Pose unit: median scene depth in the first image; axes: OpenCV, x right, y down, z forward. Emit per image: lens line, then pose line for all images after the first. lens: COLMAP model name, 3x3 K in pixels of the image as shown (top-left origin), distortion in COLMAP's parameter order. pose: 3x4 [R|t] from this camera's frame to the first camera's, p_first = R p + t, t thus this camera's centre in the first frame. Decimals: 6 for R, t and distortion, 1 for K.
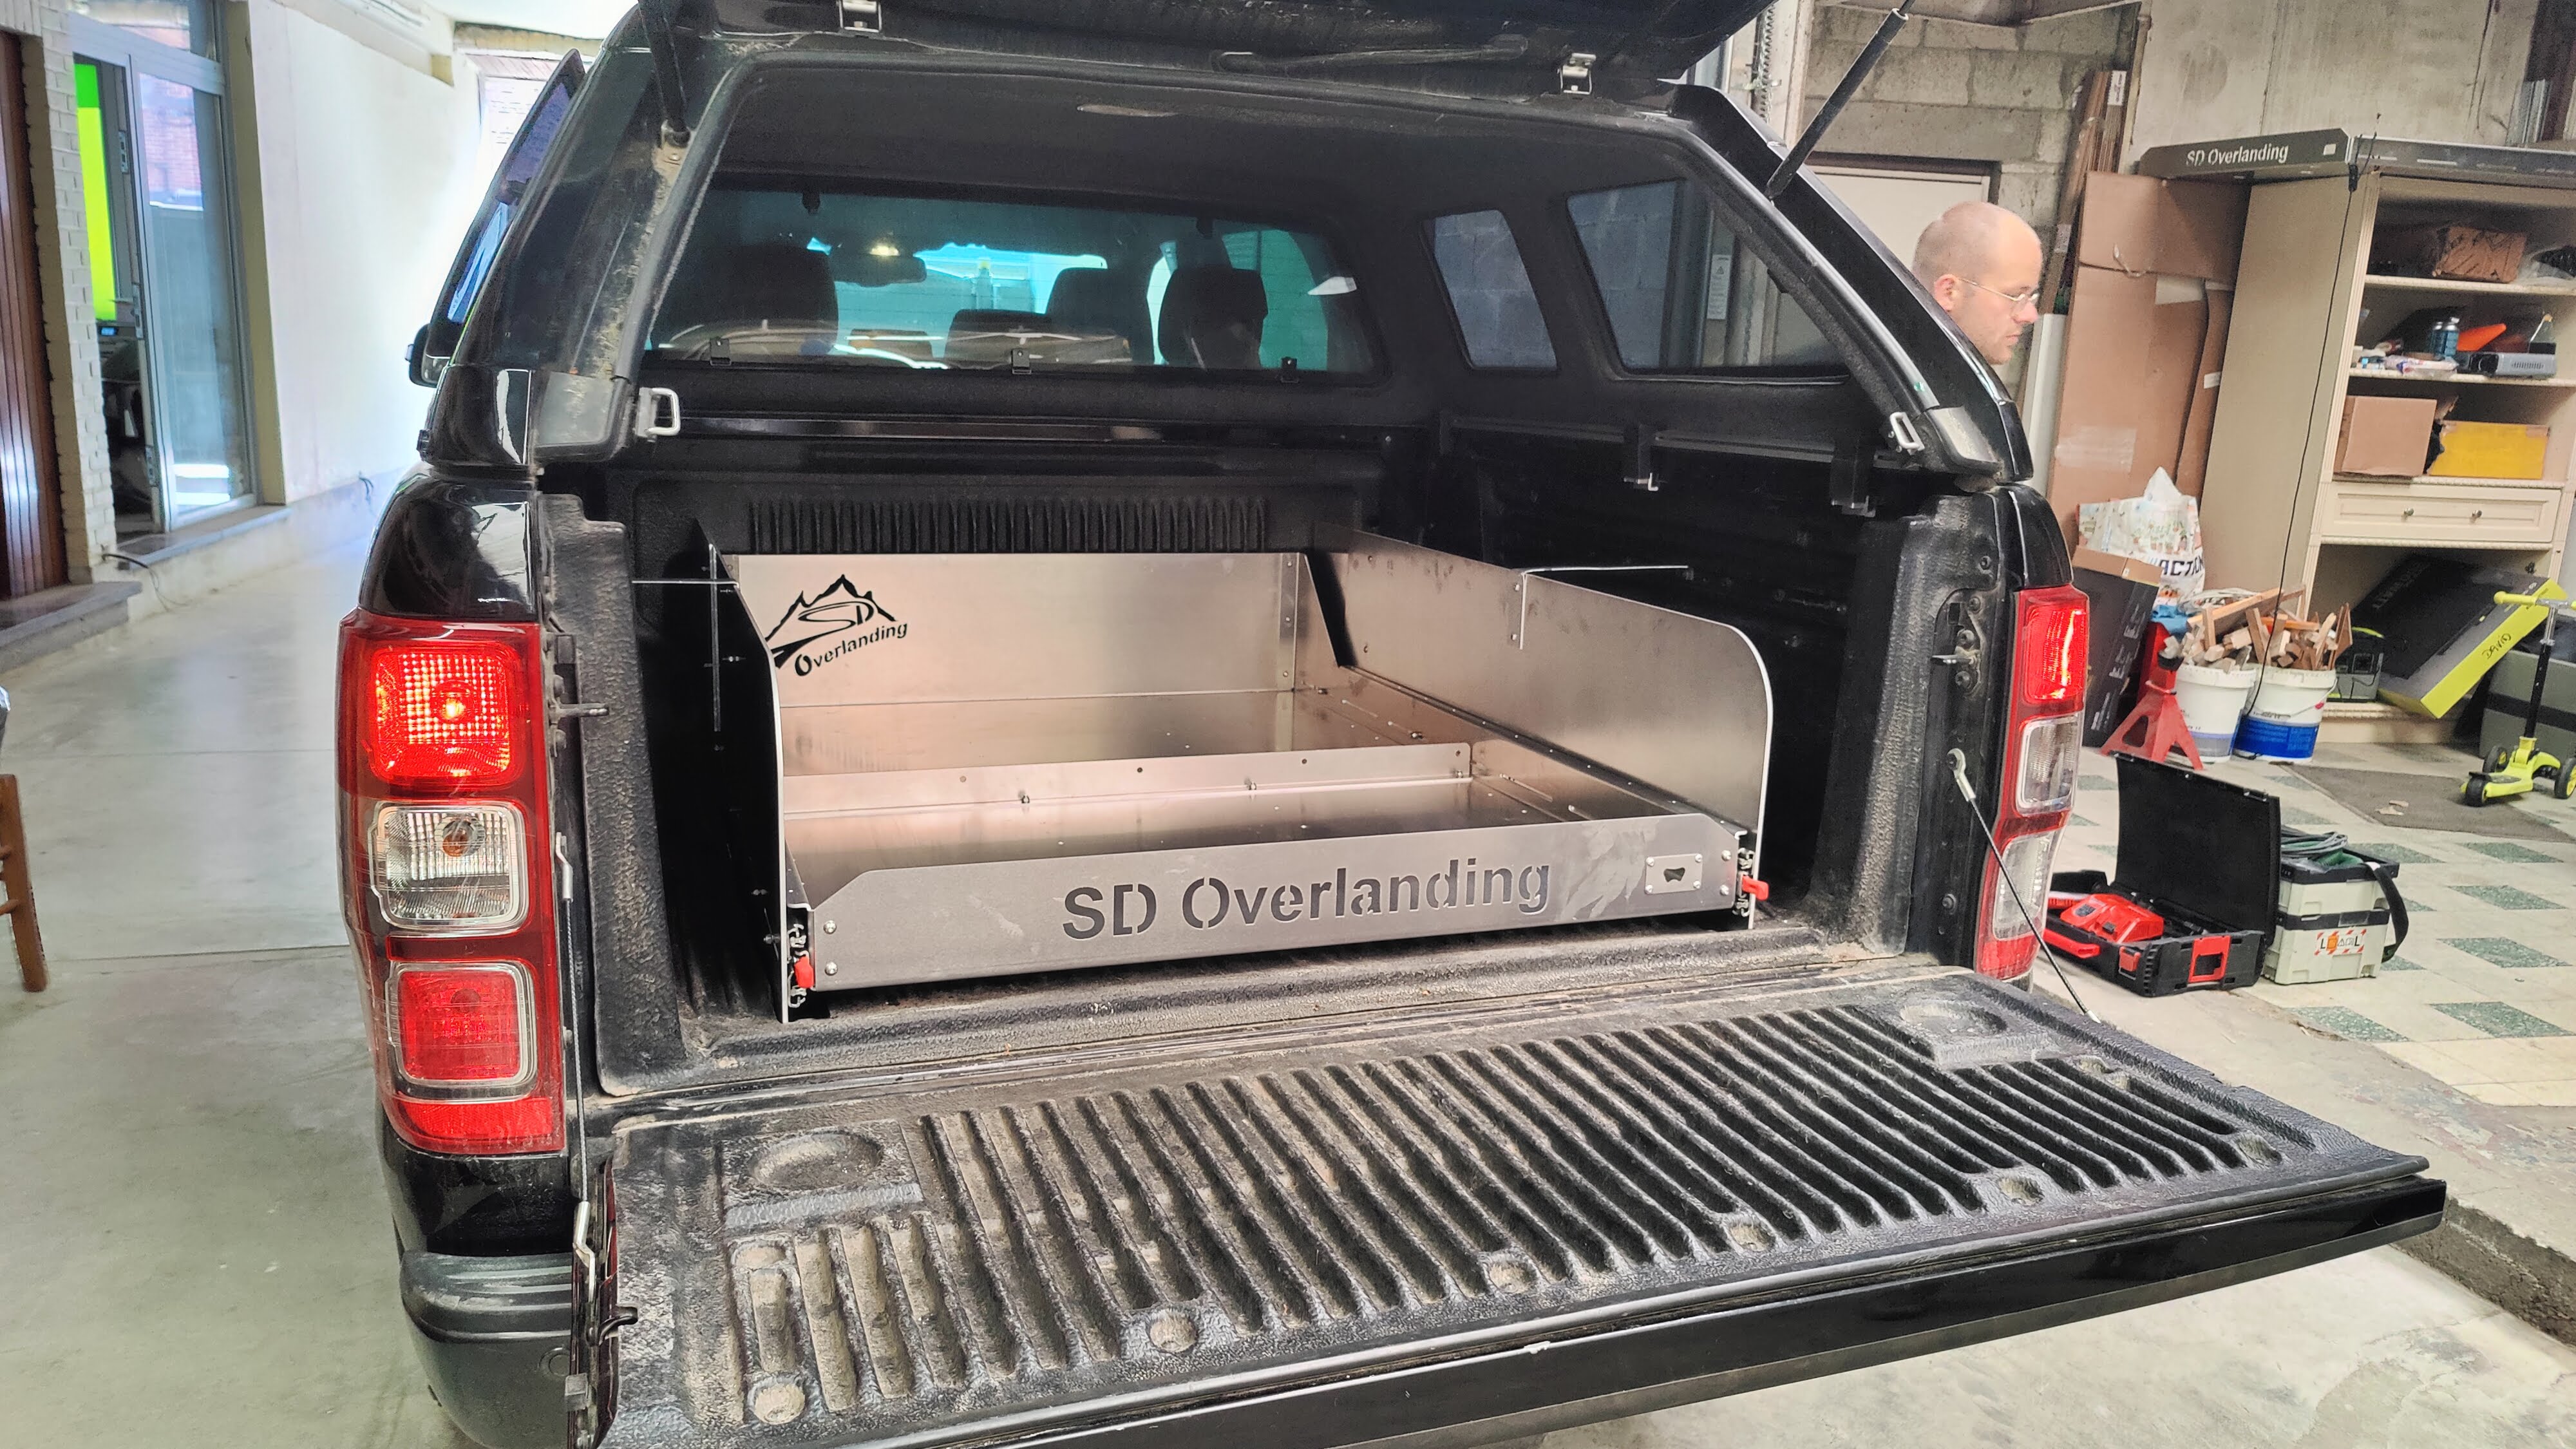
lens RADIAL K [[1782.4, 0, 1301.9], [0, 1782.4, 718.0], [0, 0, 1]] dist [0.051080, -0.049497]
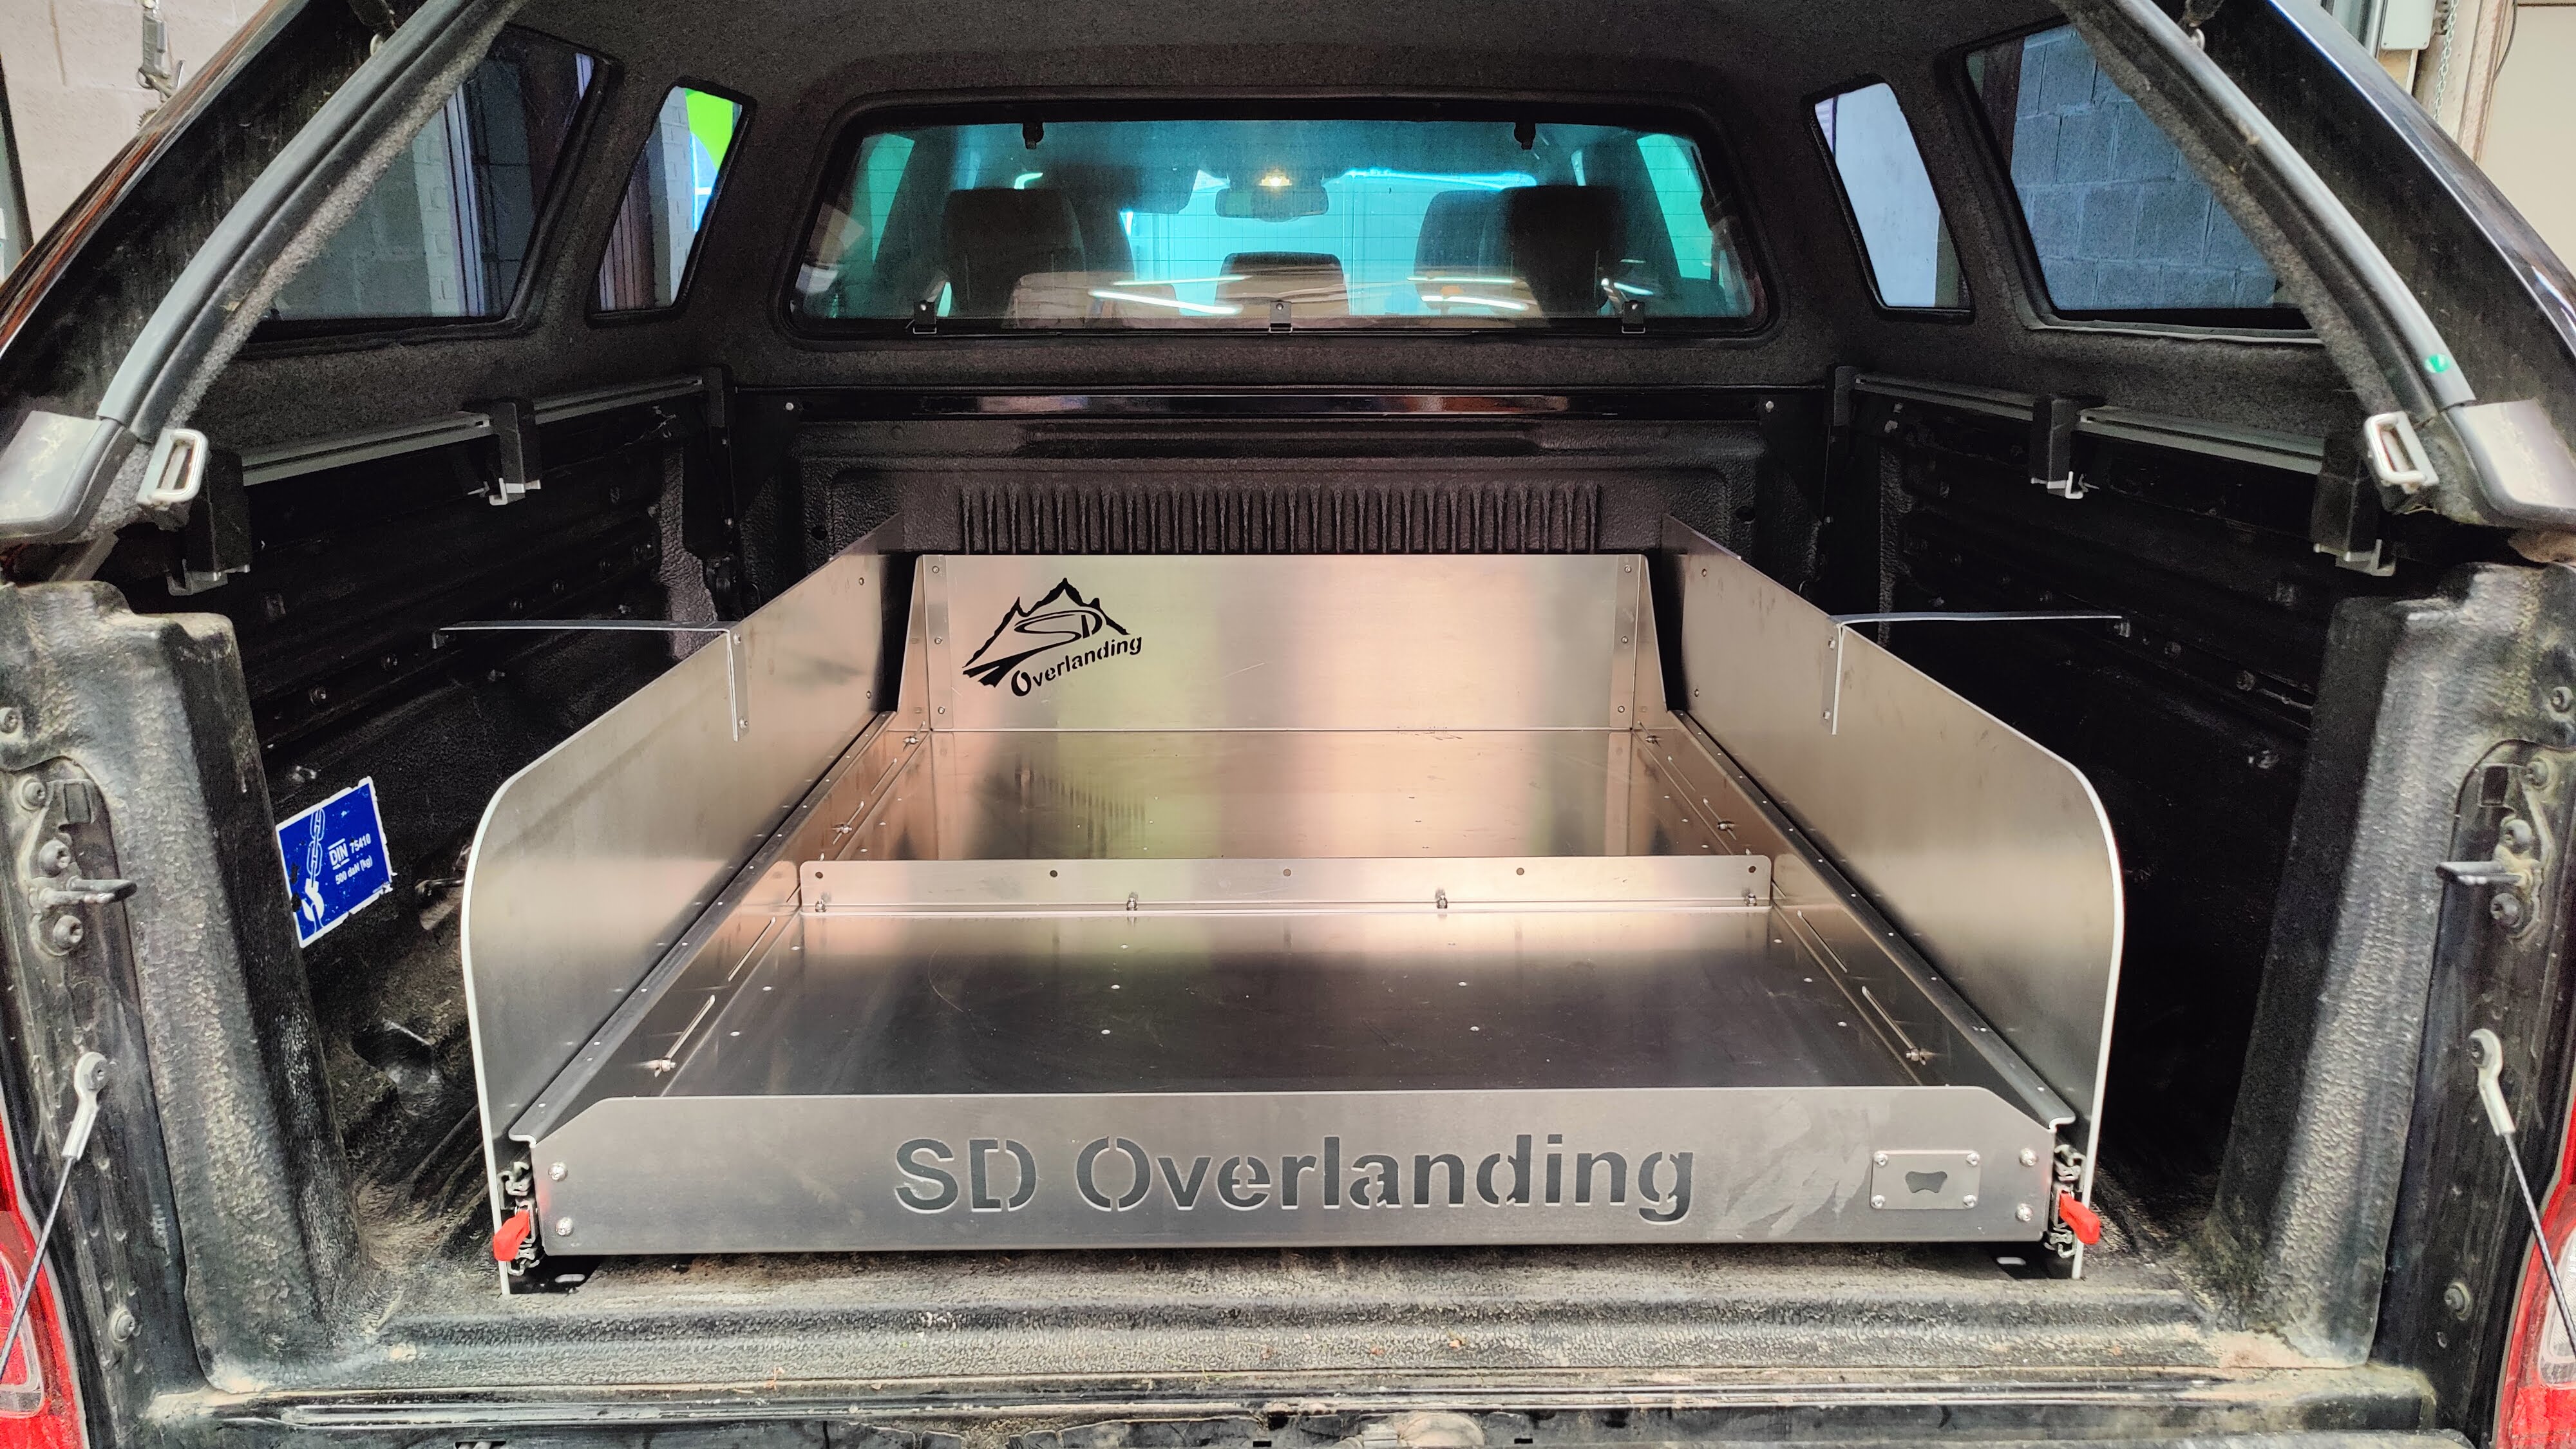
lens RADIAL K [[1782.4, 0, 1301.5], [0, 1782.4, 732.4], [0, 0, 1]] dist [0.051080, -0.049497]
pose [[0.939732, 0.052760, -0.337817, 0.202539], [-0.035374, 0.997723, 0.057421, -0.089238], [0.340077, -0.042010, 0.939459, 0.358781]]
